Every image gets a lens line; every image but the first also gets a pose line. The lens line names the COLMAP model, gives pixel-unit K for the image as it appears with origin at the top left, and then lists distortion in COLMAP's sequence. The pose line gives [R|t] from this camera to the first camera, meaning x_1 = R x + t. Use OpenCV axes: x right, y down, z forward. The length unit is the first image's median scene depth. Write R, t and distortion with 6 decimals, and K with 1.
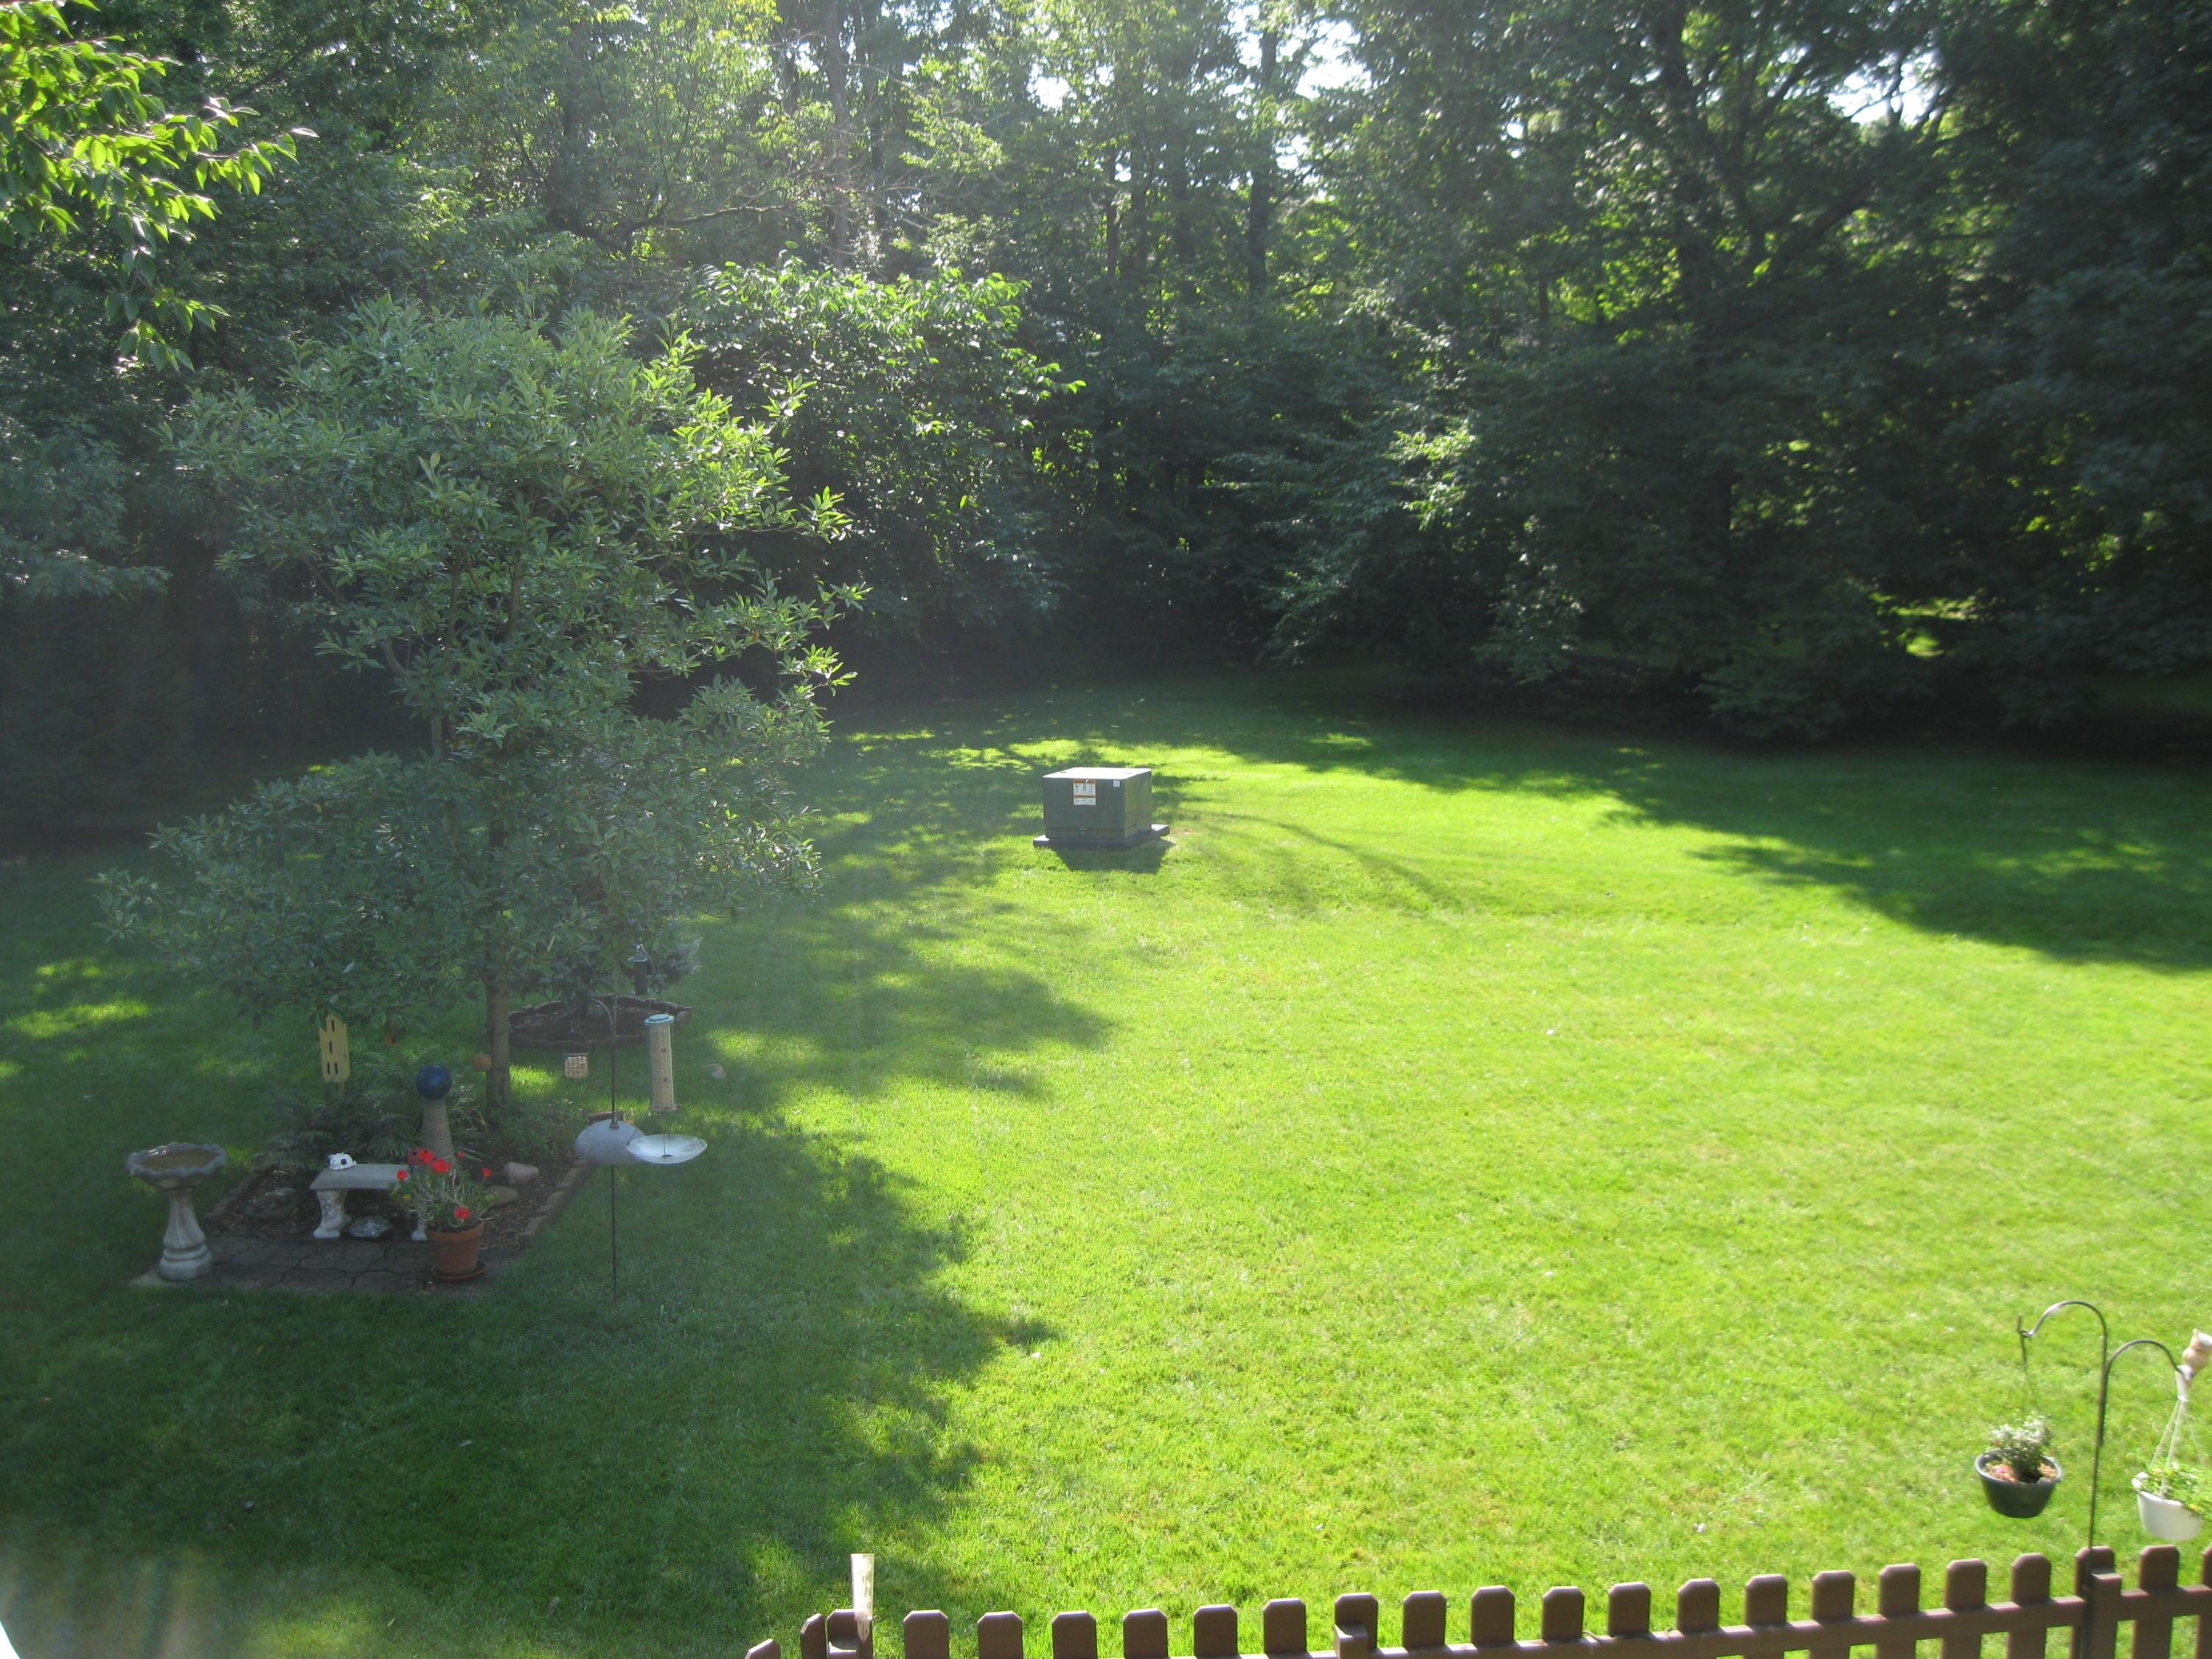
lens RADIAL K [[2264.1, 0, 1106.0], [0, 2264.1, 829.5], [0, 0, 1]] dist [-0.140035, 0.042072]
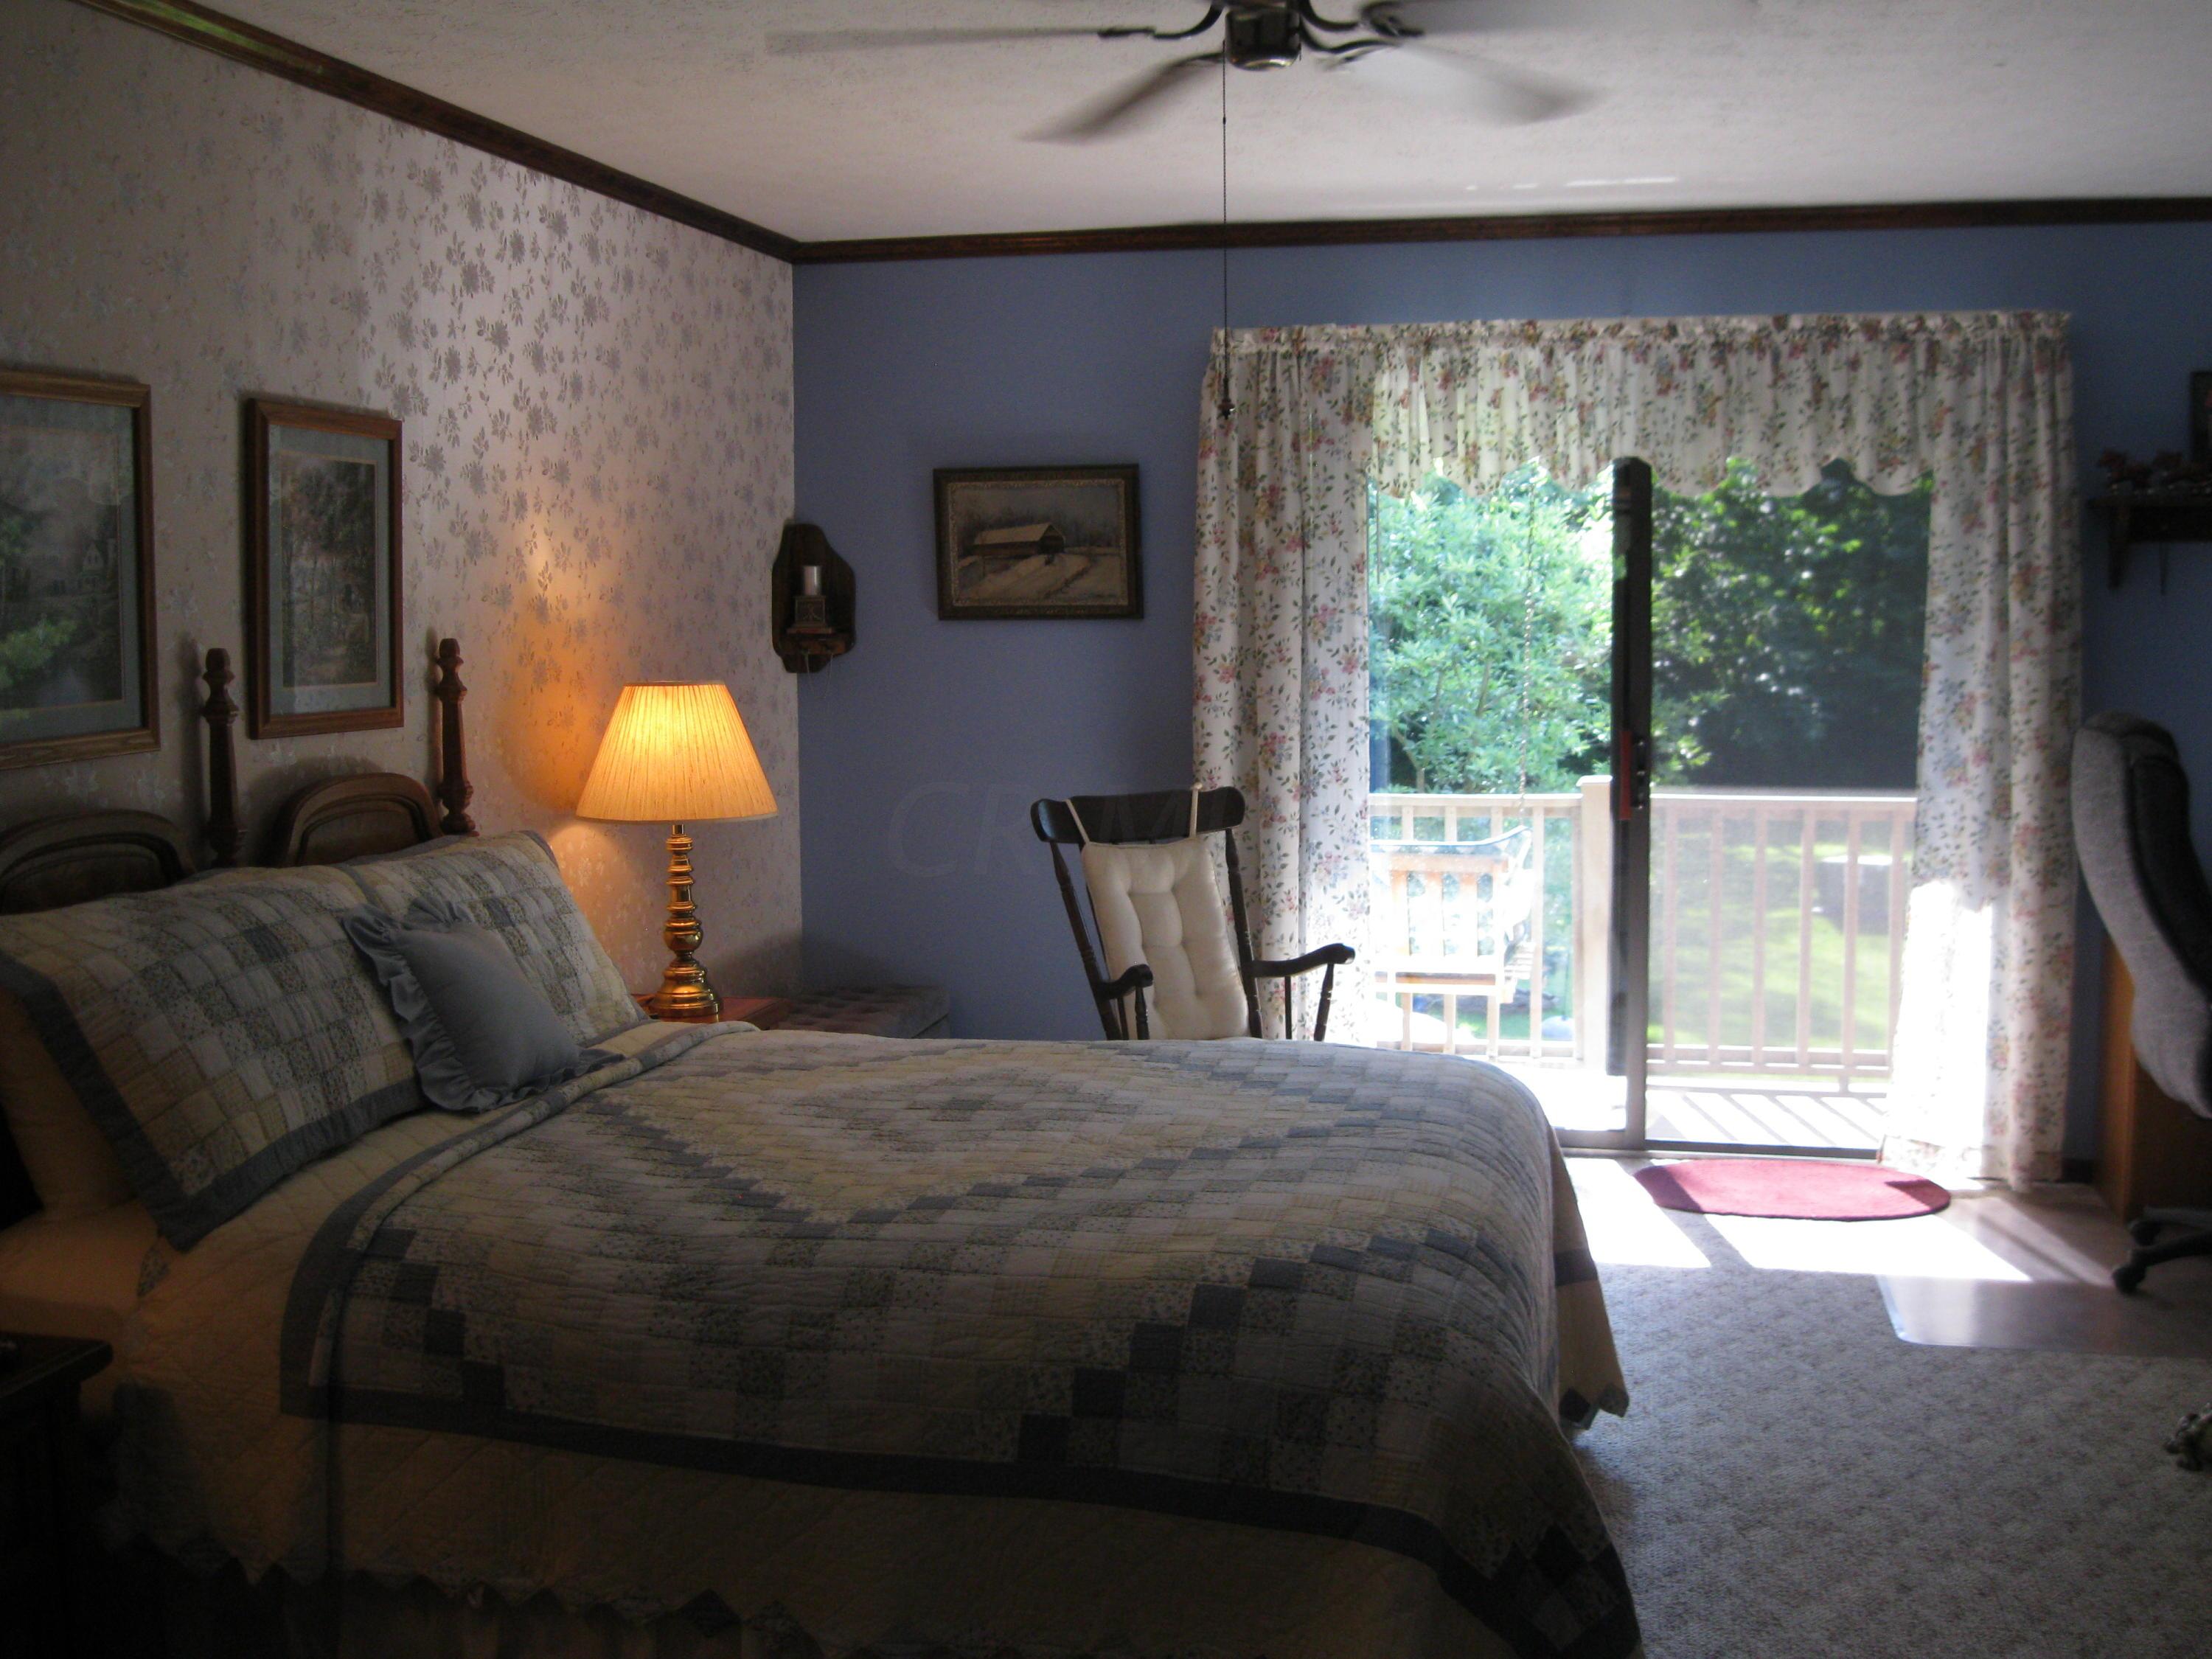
lens RADIAL K [[2245.5, 0, 1106.0], [0, 2245.5, 829.5], [0, 0, 1]] dist [-0.106059, 0.043006]
pose [[0.948919, 0.038014, -0.313221, -0.015607], [-0.057575, 0.996910, -0.053435, 0.035408], [0.310222, 0.068739, 0.948176, -0.207552]]
